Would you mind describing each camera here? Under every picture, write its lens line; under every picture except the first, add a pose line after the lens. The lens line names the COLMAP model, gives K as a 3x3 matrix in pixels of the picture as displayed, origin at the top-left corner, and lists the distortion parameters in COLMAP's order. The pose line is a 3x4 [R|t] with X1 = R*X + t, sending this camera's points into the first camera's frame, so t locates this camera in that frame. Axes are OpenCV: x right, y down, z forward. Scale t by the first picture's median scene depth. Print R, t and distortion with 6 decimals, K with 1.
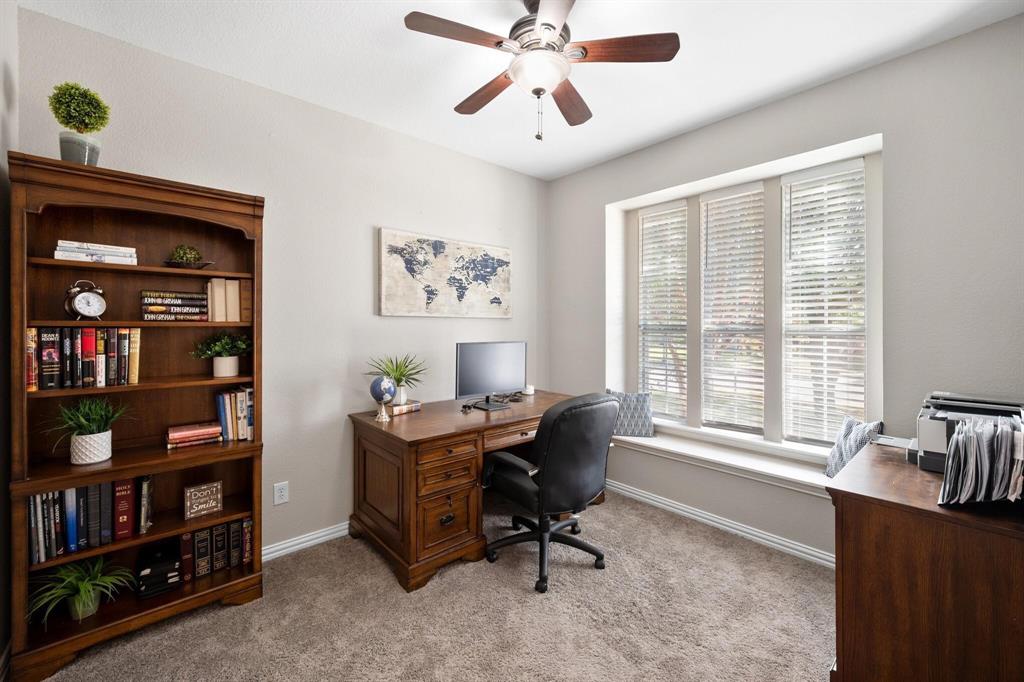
lens RADIAL K [[415.7, 0, 512.8], [0, 415.7, 342.8], [0, 0, 1]] dist [0.008236, -0.000136]
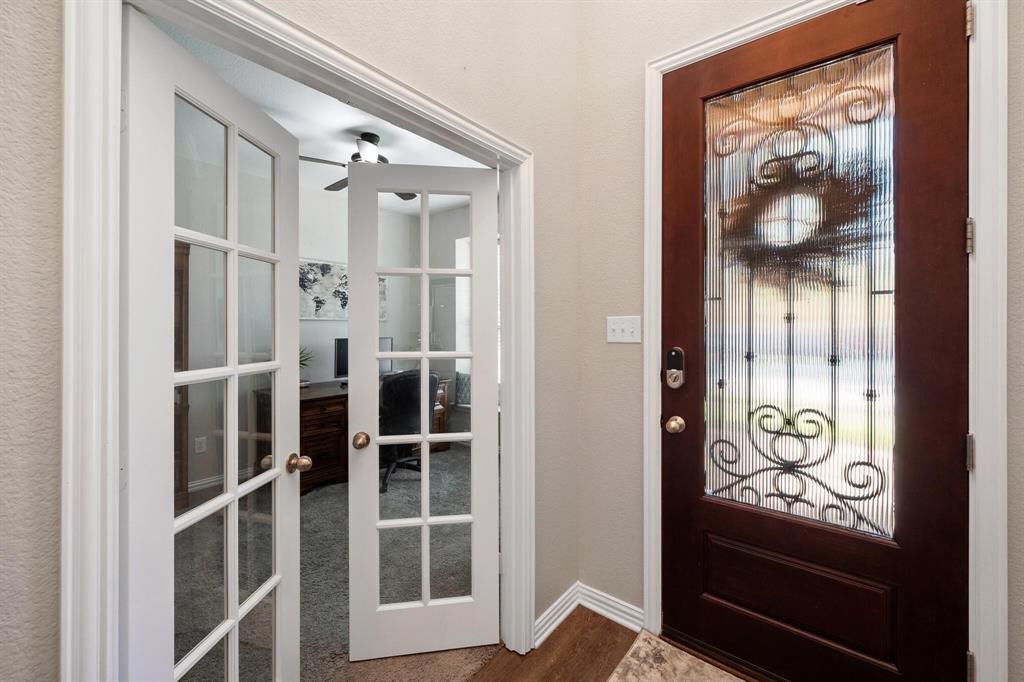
lens RADIAL K [[415.7, 0, 511.3], [0, 415.7, 338.3], [0, 0, 1]] dist [0.008236, -0.000136]
pose [[0.988022, -0.007244, 0.154143, 0.216202], [0.008420, 0.999940, -0.006977, 0.013025], [-0.154084, 0.008191, 0.988024, -0.453312]]
